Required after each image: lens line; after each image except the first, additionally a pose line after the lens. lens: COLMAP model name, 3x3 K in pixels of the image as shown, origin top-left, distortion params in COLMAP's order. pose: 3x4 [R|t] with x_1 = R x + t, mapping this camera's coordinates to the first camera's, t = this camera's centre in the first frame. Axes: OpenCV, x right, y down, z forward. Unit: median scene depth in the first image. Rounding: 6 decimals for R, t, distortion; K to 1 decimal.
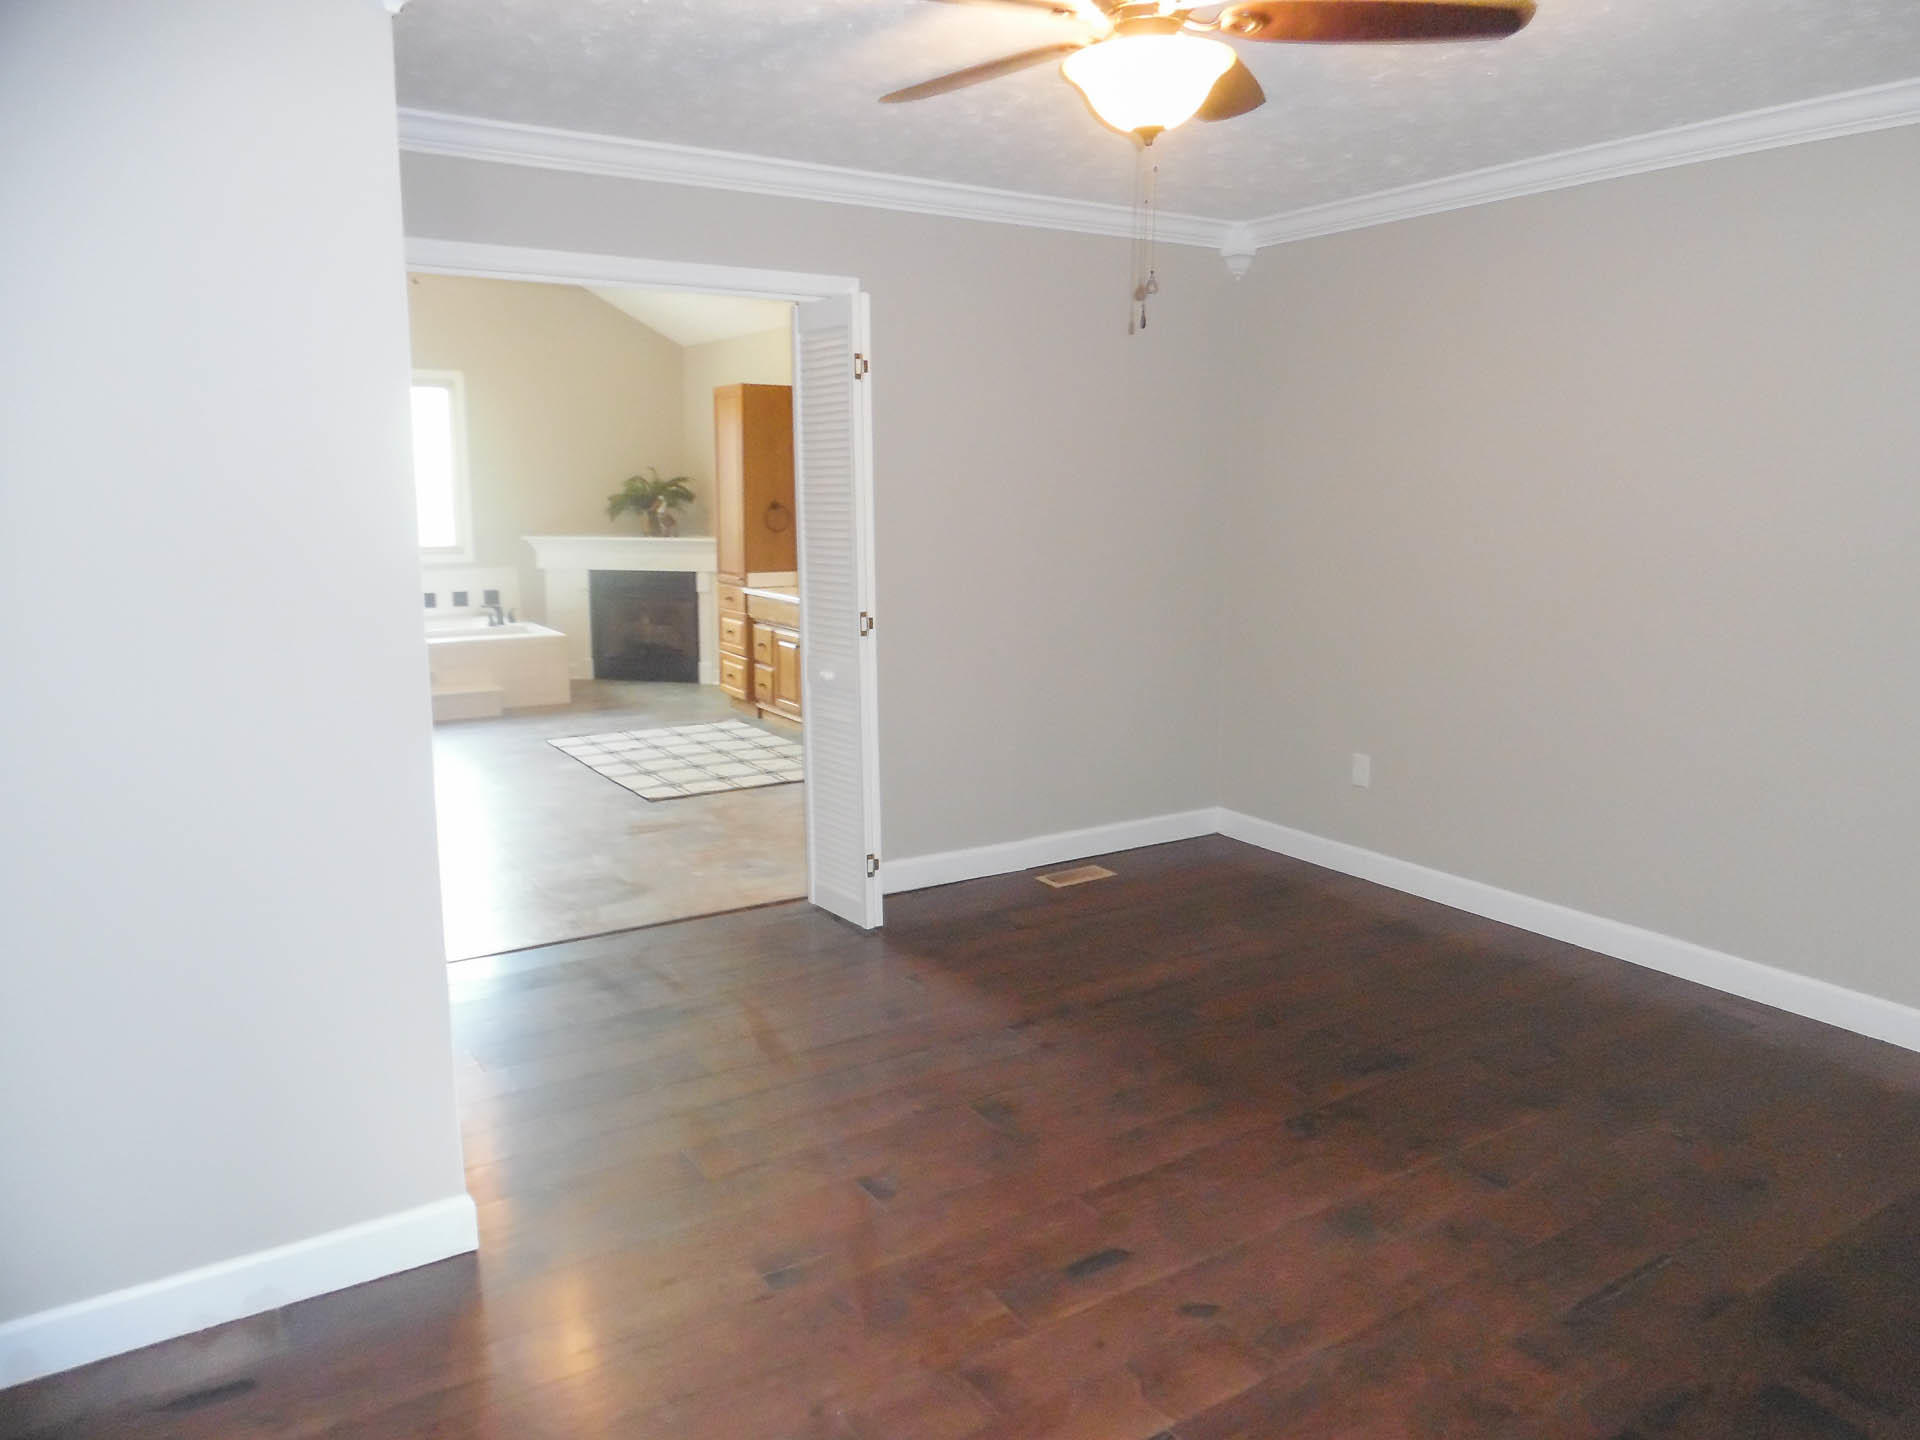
lens RADIAL K [[1356.7, 0, 960.0], [0, 1356.7, 720.0], [0, 0, 1]] dist [-0.001161, -0.000170]
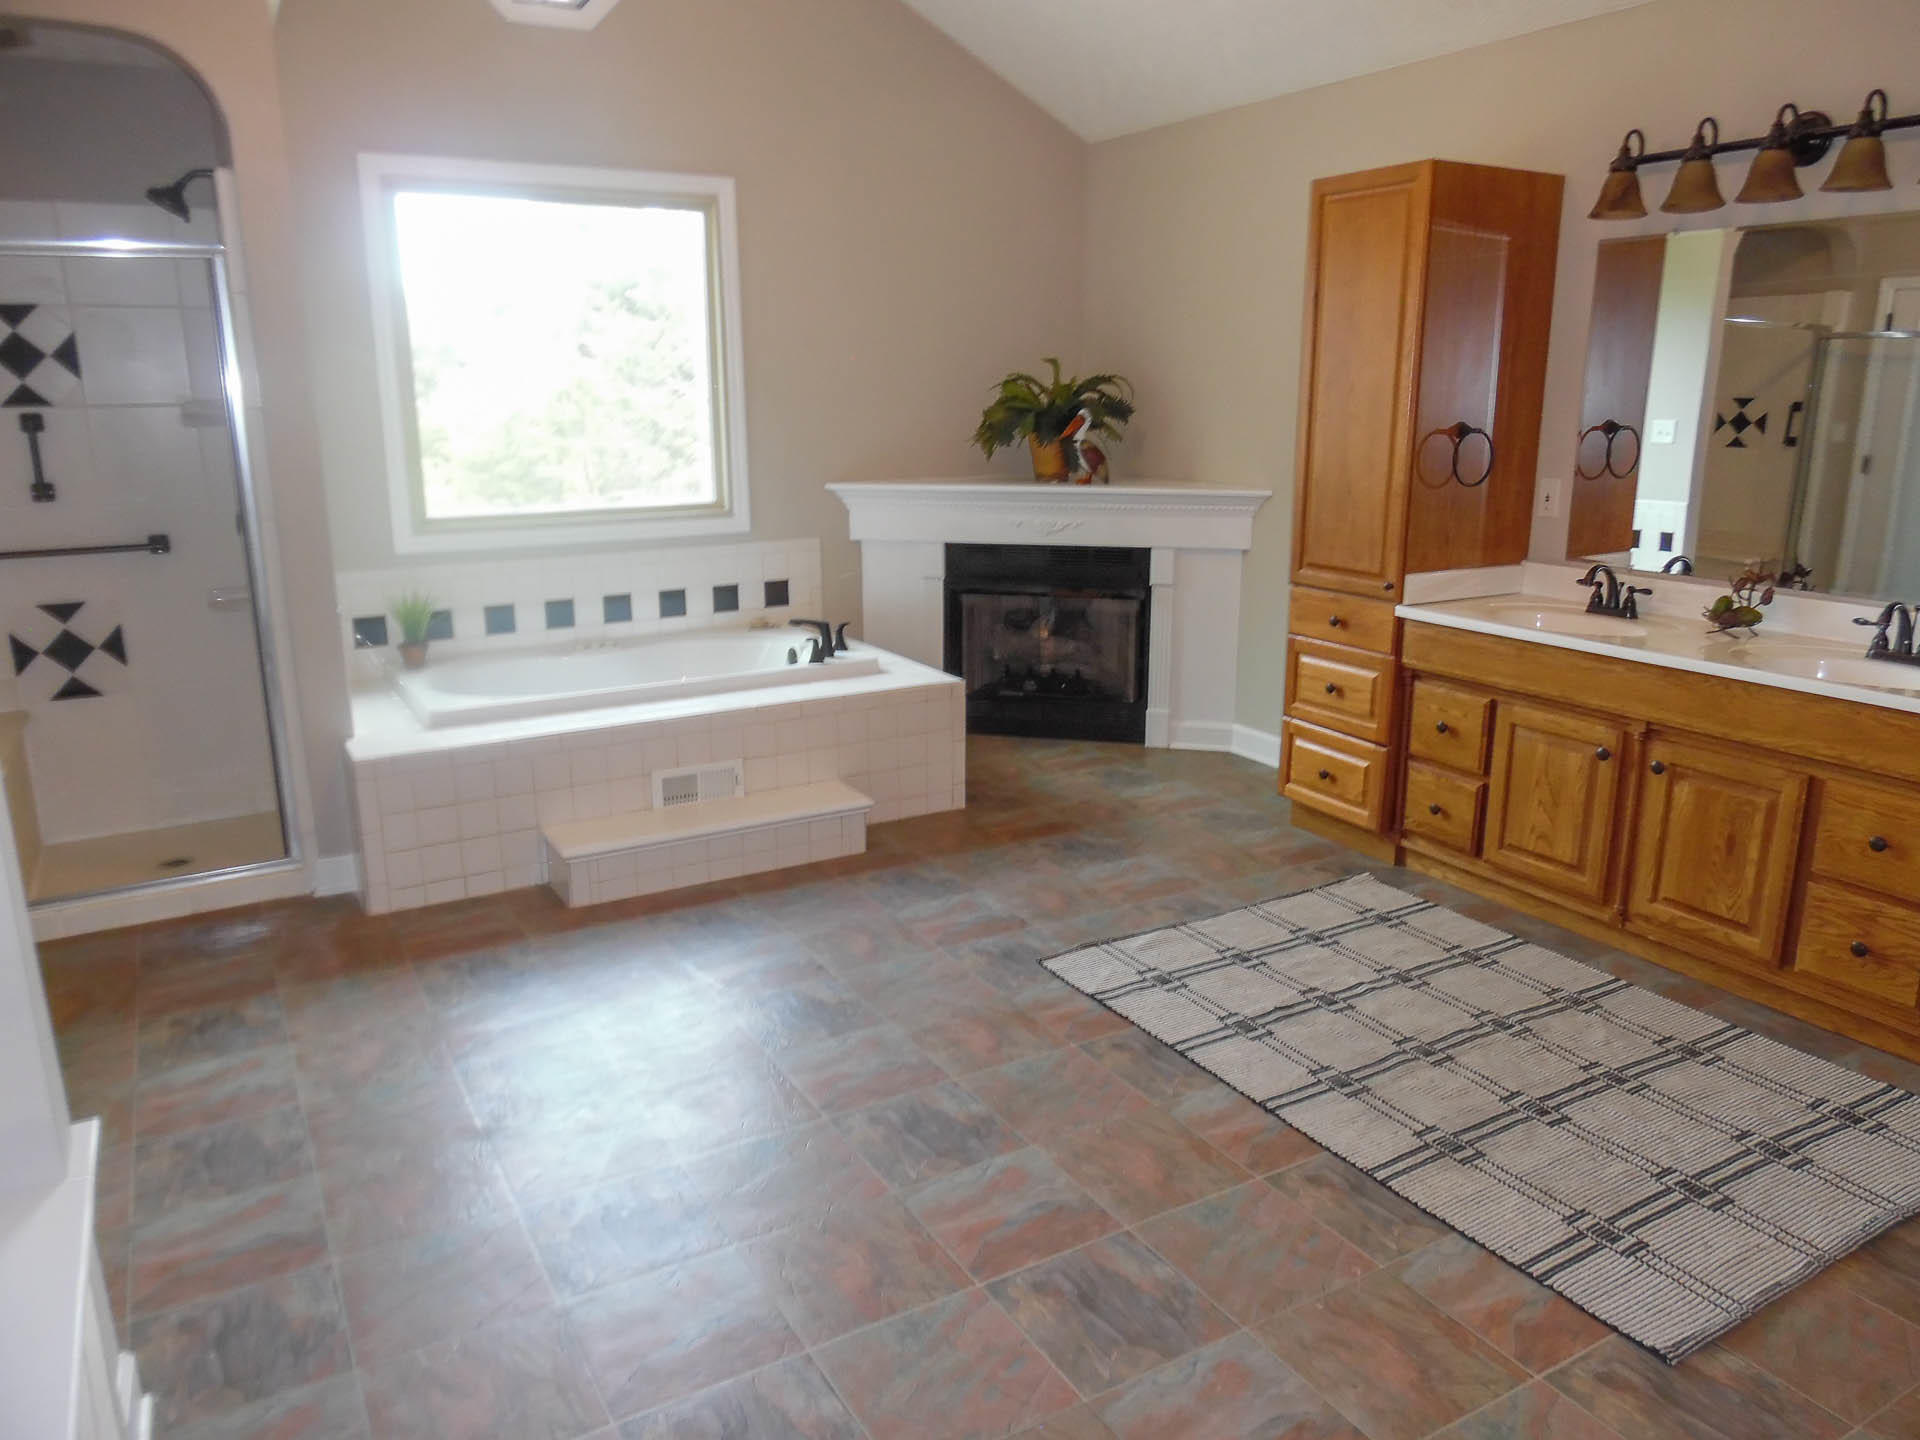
lens RADIAL K [[1356.7, 0, 960.0], [0, 1356.7, 720.0], [0, 0, 1]] dist [-0.001161, -0.000170]
pose [[0.999339, 0.002090, -0.036286, -0.250747], [0.000256, 0.997916, 0.064520, -0.074604], [0.036345, -0.064486, 0.997257, 0.438516]]
